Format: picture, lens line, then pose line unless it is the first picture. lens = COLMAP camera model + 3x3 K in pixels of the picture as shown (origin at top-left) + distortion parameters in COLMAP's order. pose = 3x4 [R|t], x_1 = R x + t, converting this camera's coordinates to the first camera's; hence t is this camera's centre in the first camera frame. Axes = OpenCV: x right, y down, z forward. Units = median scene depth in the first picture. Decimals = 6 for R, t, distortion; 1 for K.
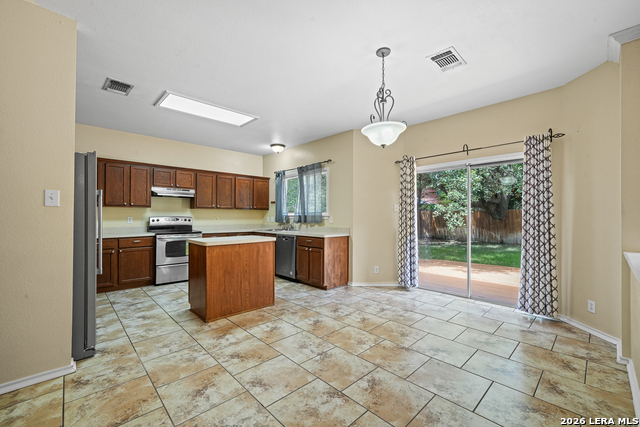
lens RADIAL K [[270.4, 0, 320.0], [0, 270.4, 213.5], [0, 0, 1]] dist [0.001485, 0.000602]
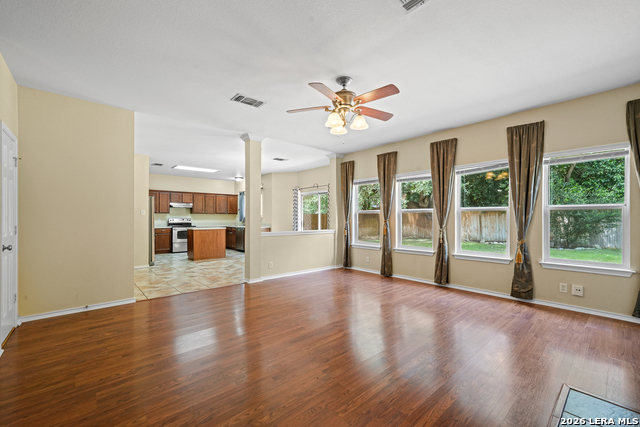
lens RADIAL K [[270.4, 0, 320.3], [0, 270.4, 216.2], [0, 0, 1]] dist [0.001464, 0.000182]
pose [[0.999624, -0.001949, -0.027351, 0.517032], [0.002134, 0.999975, 0.006760, -0.013786], [0.027337, -0.006816, 0.999603, -0.925861]]
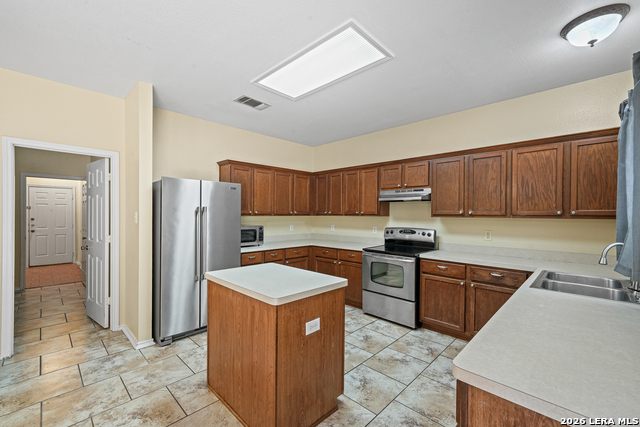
lens RADIAL K [[270.4, 0, 320.0], [0, 270.4, 213.5], [0, 0, 1]] dist [0.001485, 0.000602]
pose [[0.037863, -0.000691, -0.999283, 0.197954], [0.004474, 0.999990, -0.000522, -0.031721], [0.999273, -0.004451, 0.037866, 0.828899]]
